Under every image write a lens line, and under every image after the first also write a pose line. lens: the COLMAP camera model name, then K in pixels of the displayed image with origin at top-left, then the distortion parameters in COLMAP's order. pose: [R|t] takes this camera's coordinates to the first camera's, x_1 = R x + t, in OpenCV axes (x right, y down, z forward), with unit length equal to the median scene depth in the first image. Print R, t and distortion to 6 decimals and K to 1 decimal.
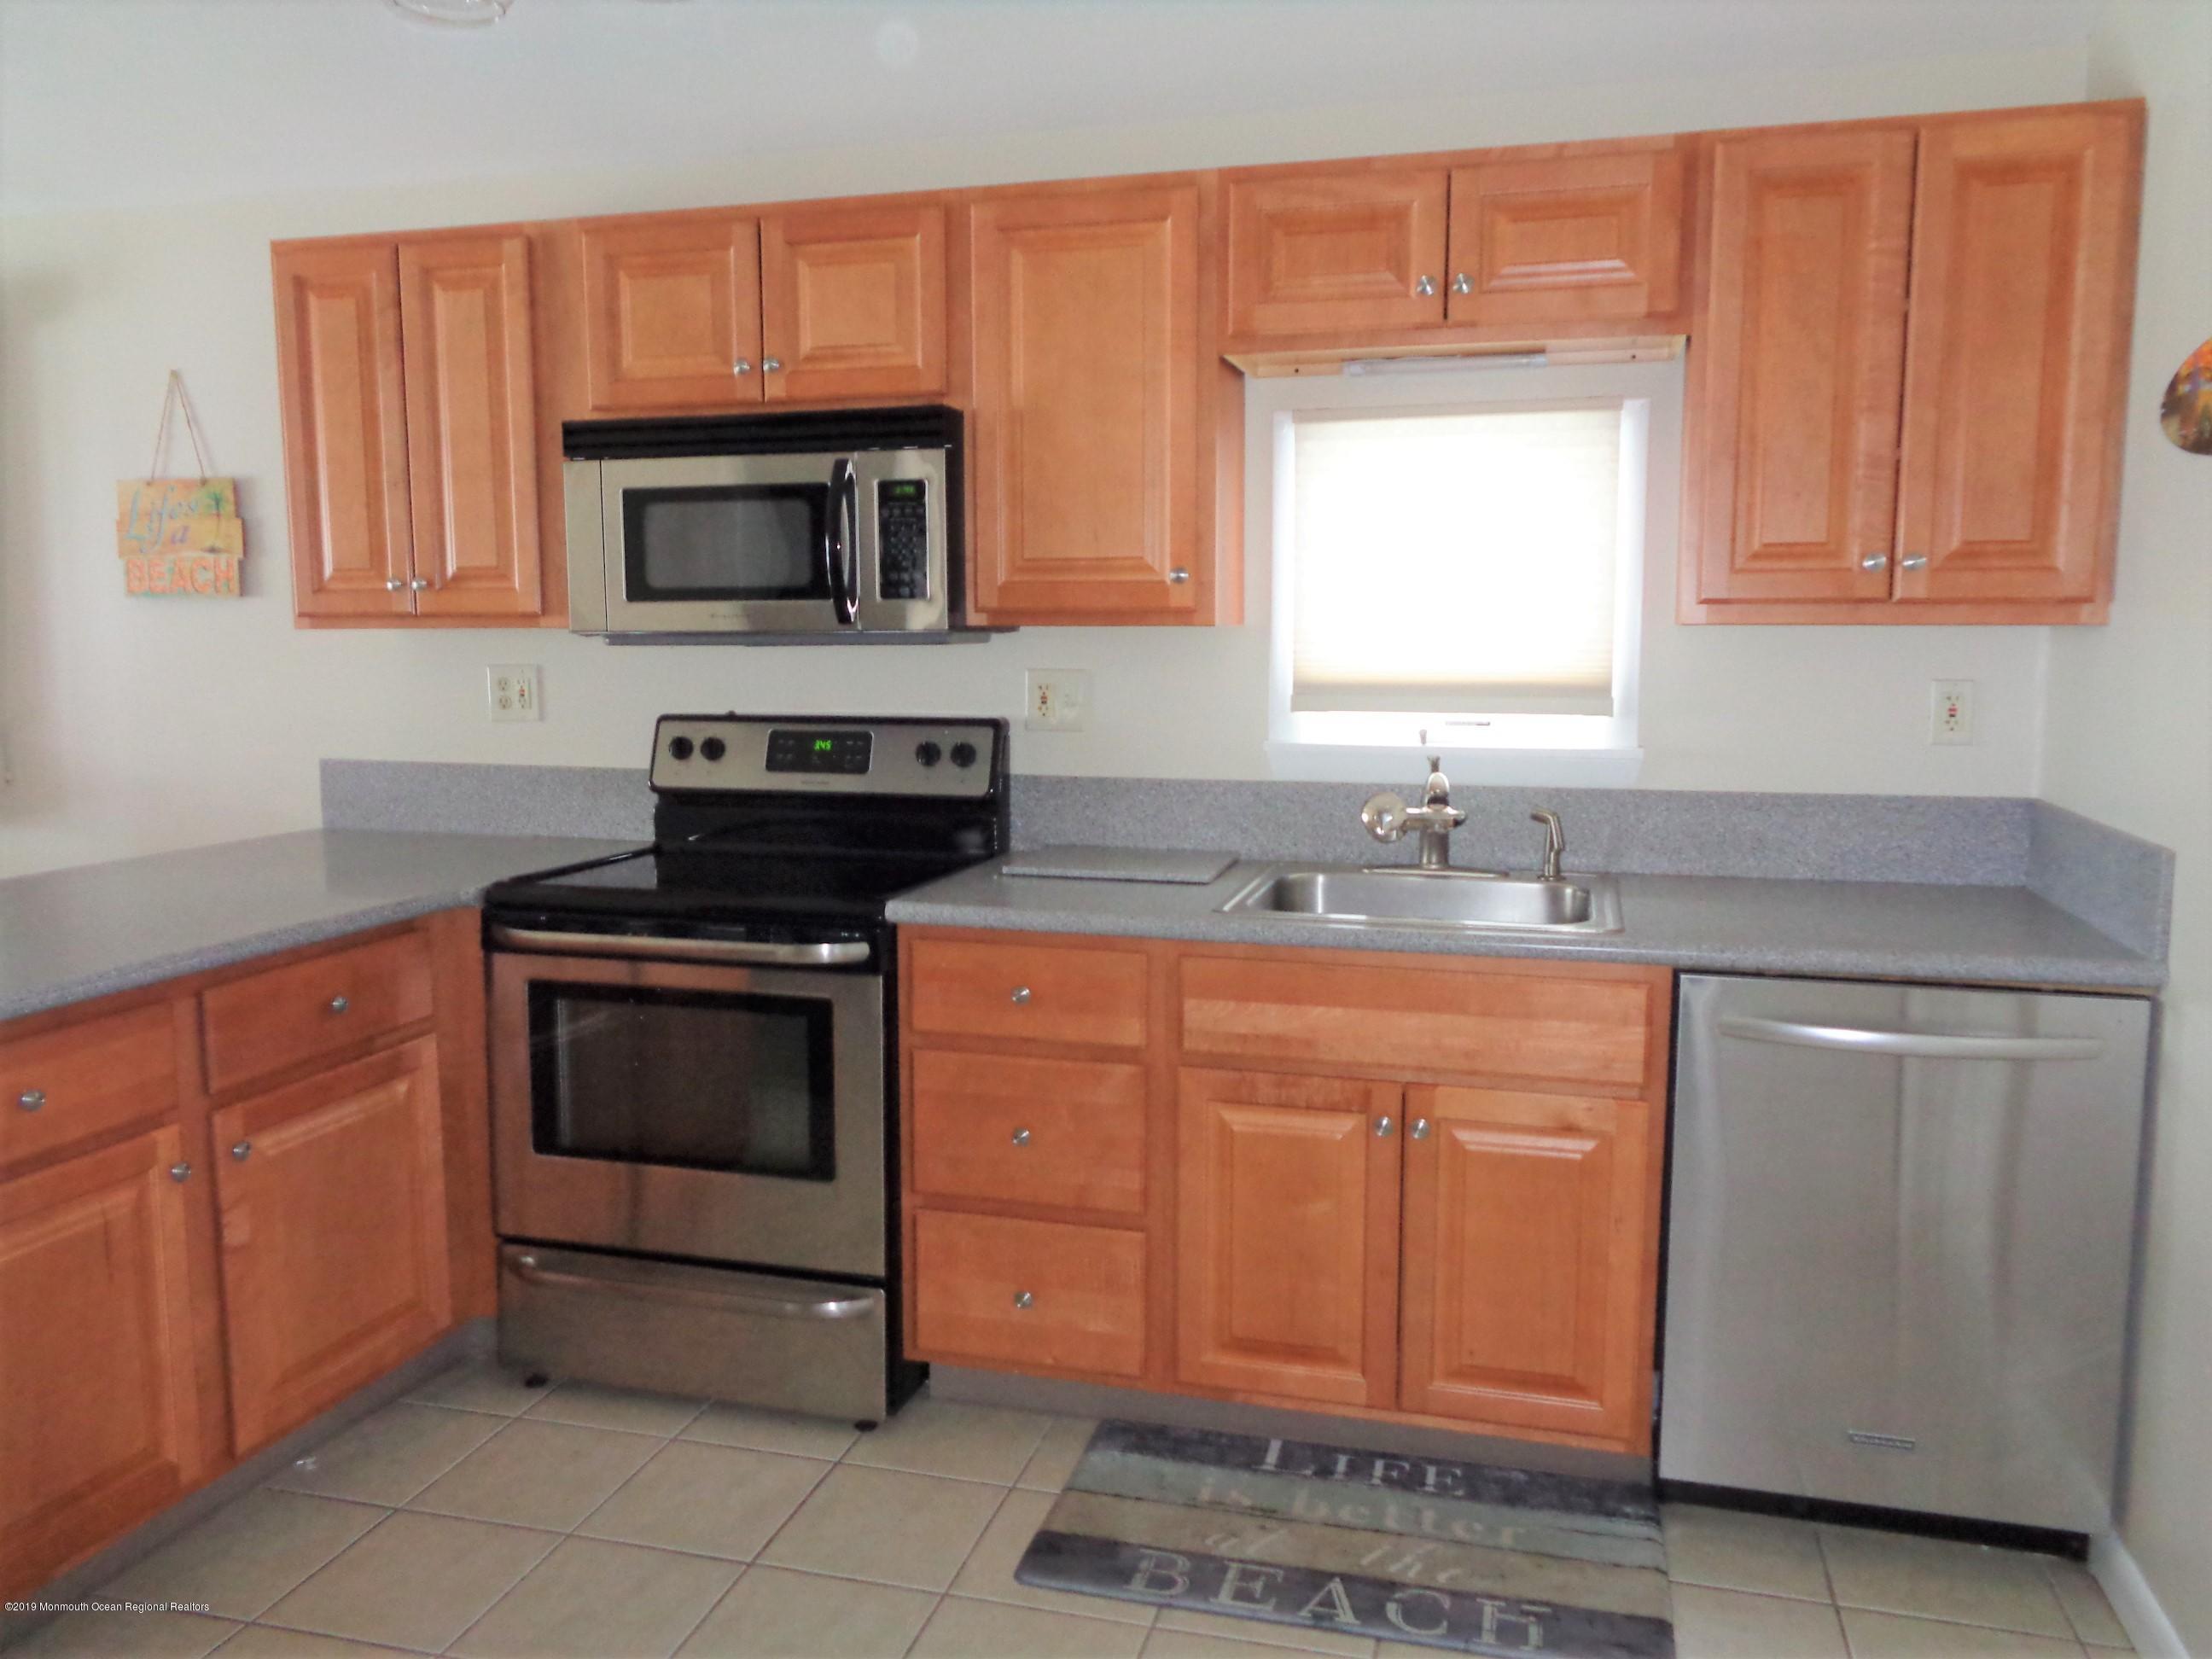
lens RADIAL K [[1693.4, 0, 1106.0], [0, 1693.4, 829.5], [0, 0, 1]] dist [0.005865, -0.001880]
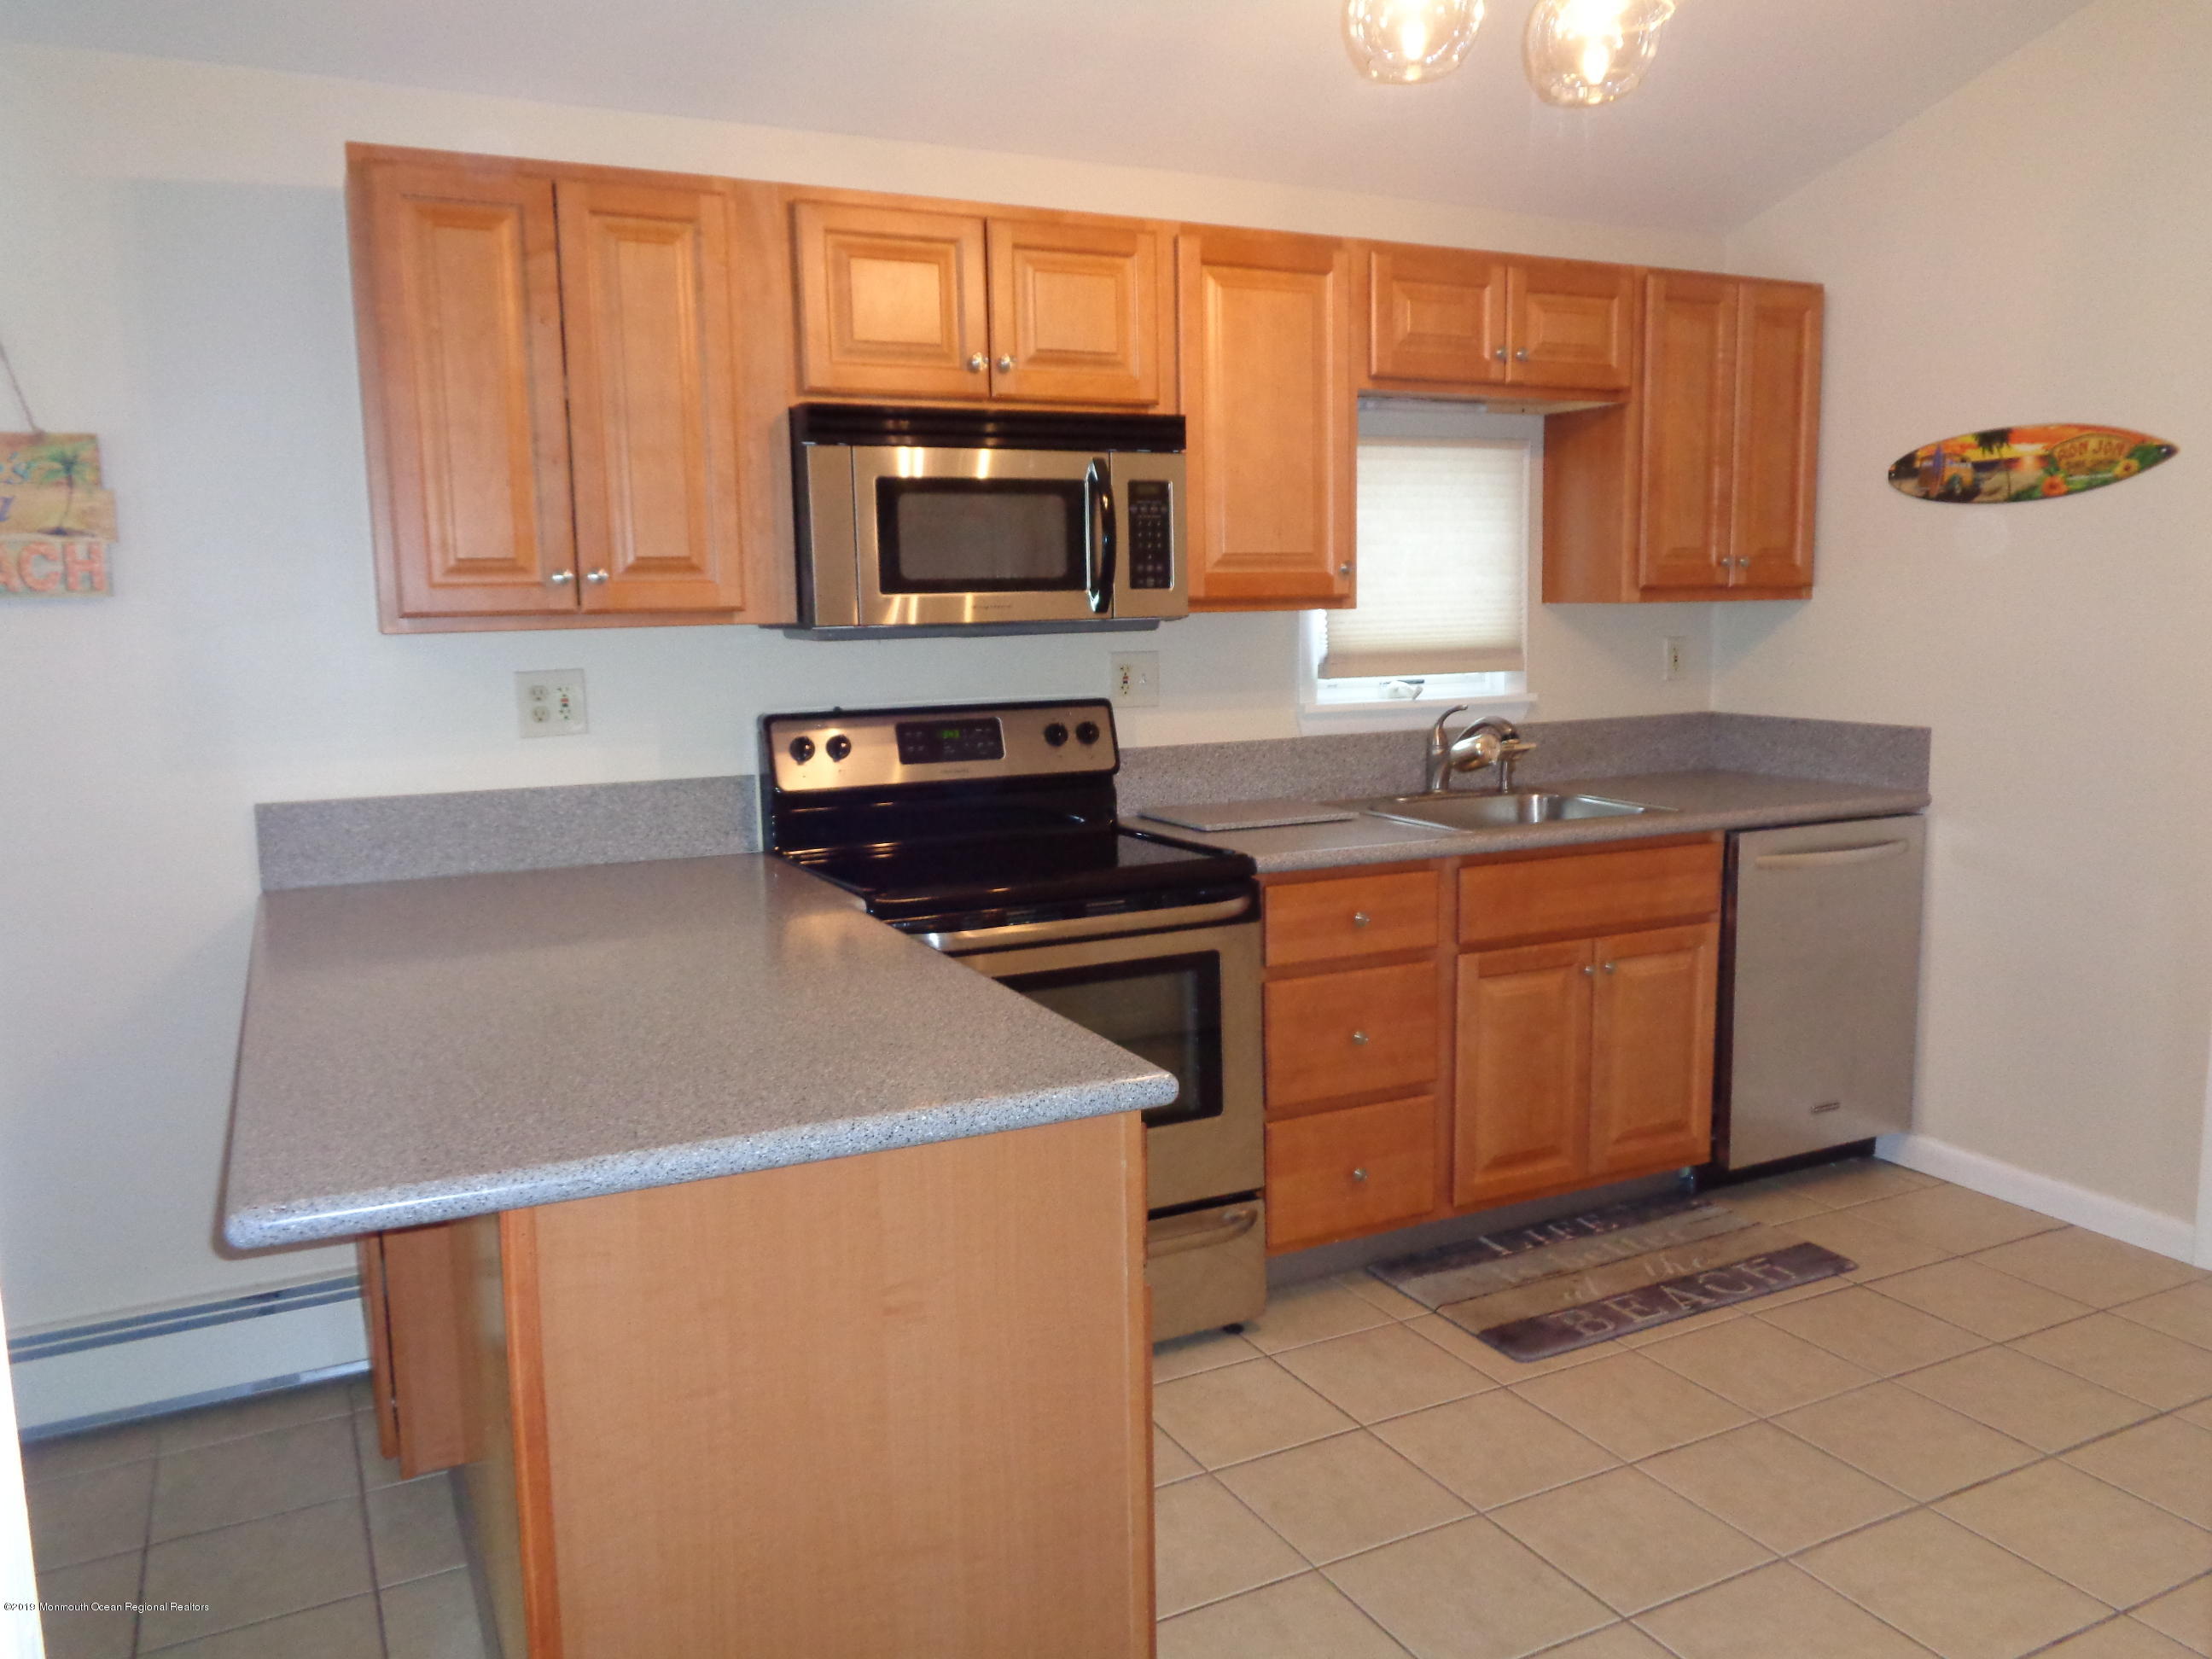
lens RADIAL K [[1662.9, 0, 1106.0], [0, 1662.9, 829.5], [0, 0, 1]] dist [-0.000955, -0.002458]
pose [[0.738026, -0.099920, 0.667333, -0.877515], [0.103289, 0.994049, 0.034609, -0.020346], [-0.666820, 0.043386, 0.743955, 0.223492]]
